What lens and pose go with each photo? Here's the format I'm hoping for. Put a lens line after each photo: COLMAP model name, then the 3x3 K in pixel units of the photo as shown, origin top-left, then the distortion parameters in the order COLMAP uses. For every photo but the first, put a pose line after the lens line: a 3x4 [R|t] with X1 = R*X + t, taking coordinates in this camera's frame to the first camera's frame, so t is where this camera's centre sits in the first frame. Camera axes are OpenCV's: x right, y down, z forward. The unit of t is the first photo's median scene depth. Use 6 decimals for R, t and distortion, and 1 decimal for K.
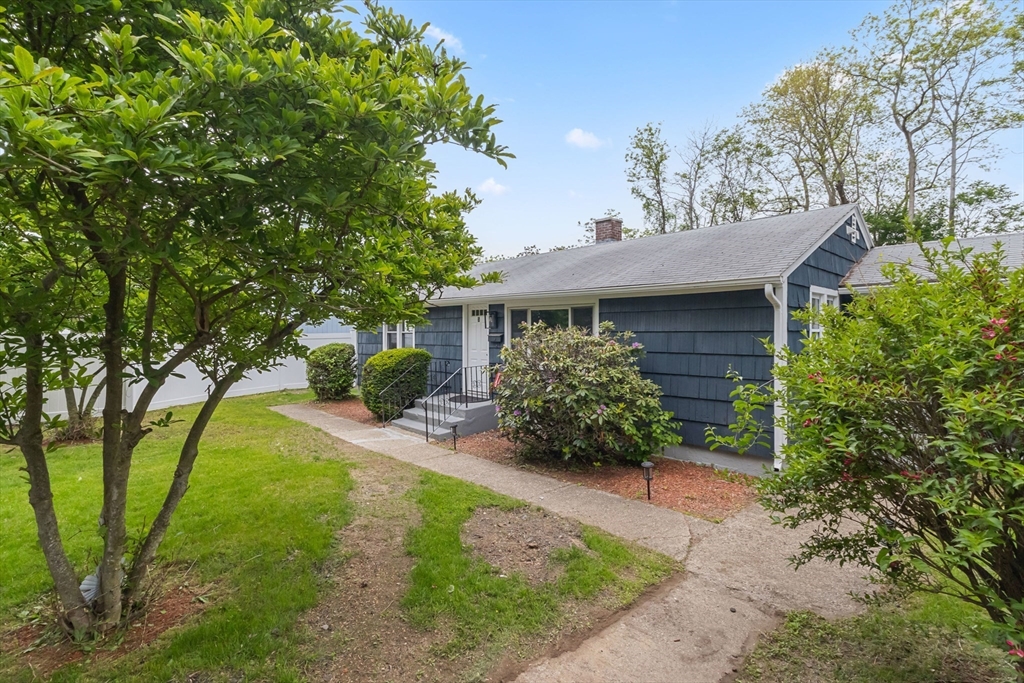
lens RADIAL K [[468.6, 0, 511.0], [0, 468.6, 332.4], [0, 0, 1]] dist [0.002914, -0.000291]
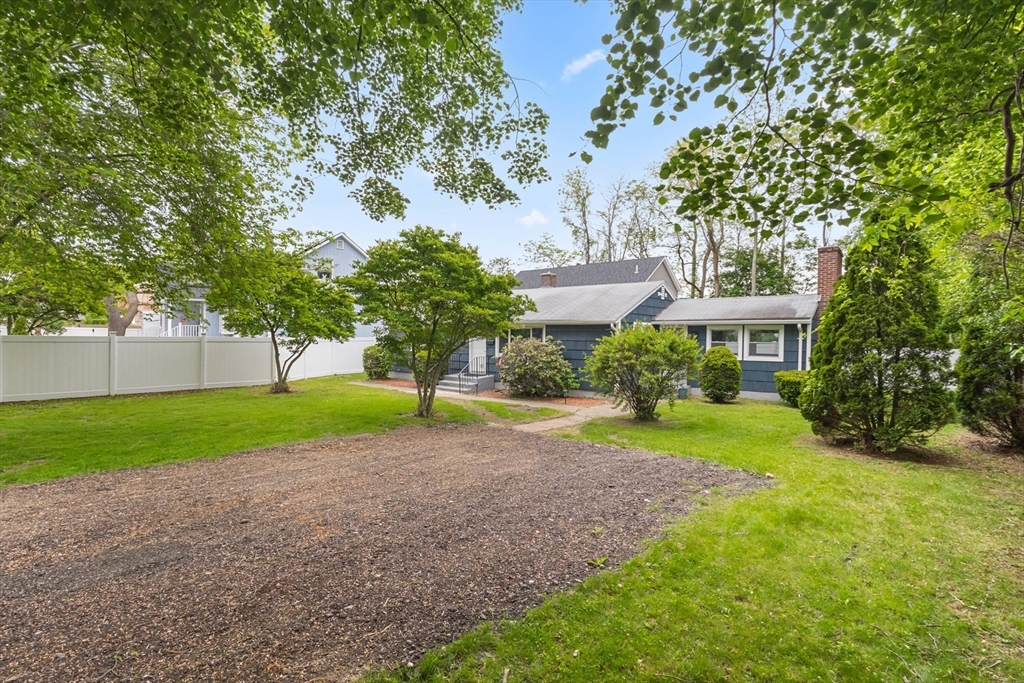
lens RADIAL K [[468.6, 0, 511.8], [0, 468.6, 341.1], [0, 0, 1]] dist [0.002914, -0.000291]
pose [[0.989434, 0.009041, 0.144701, -0.055376], [-0.011034, 0.999855, 0.012973, -0.004769], [-0.144562, -0.014433, 0.989390, -0.221214]]
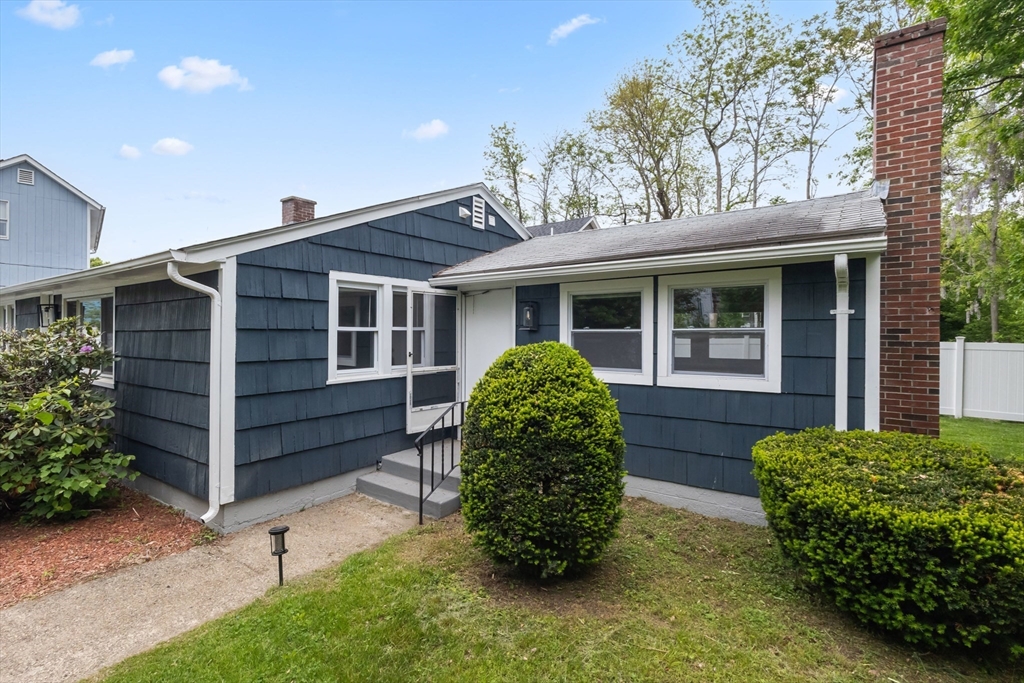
lens RADIAL K [[468.6, 0, 517.0], [0, 468.6, 339.7], [0, 0, 1]] dist [0.002914, -0.000291]
pose [[0.978811, -0.001505, 0.204763, 0.137109], [-0.000741, 0.999940, 0.010894, 0.000713], [-0.204767, -0.010815, 0.978751, 0.031746]]
